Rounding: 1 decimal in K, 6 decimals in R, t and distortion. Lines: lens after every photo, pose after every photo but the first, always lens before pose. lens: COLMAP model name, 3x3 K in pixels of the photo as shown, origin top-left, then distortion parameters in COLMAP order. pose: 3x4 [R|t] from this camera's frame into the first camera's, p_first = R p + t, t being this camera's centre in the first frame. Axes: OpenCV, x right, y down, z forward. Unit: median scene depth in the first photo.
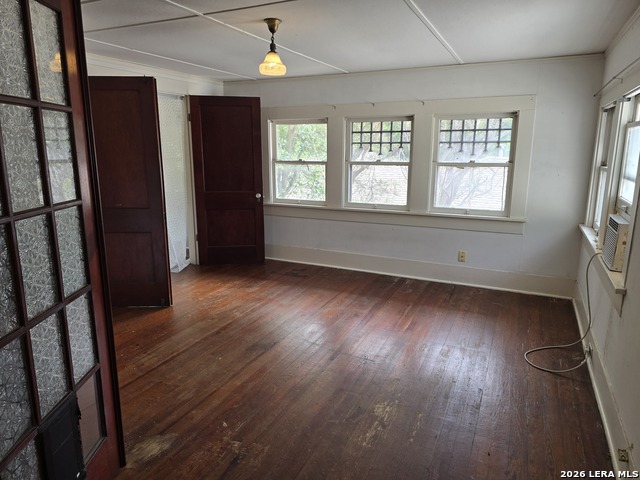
lens RADIAL K [[431.1, 0, 317.6], [0, 431.1, 238.9], [0, 0, 1]] dist [0.054503, -0.048551]
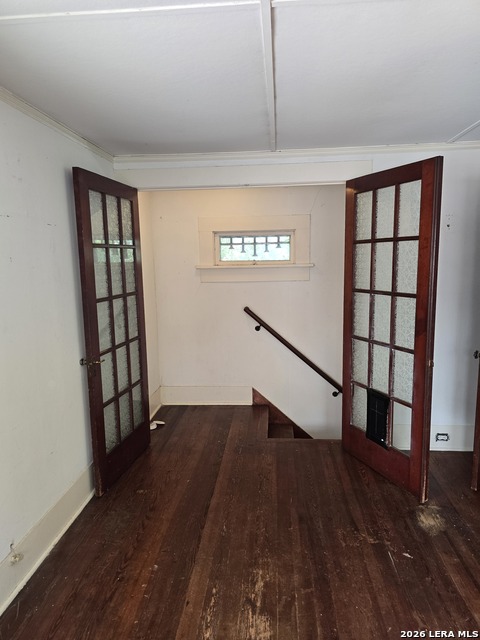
lens RADIAL K [[431.1, 0, 239.9], [0, 431.1, 321.3], [0, 0, 1]] dist [0.054503, -0.048551]
pose [[-0.934233, 0.064611, -0.350762, 0.422212], [-0.059600, 0.941346, 0.332139, -0.339725], [0.351648, 0.331201, -0.875585, 1.537587]]
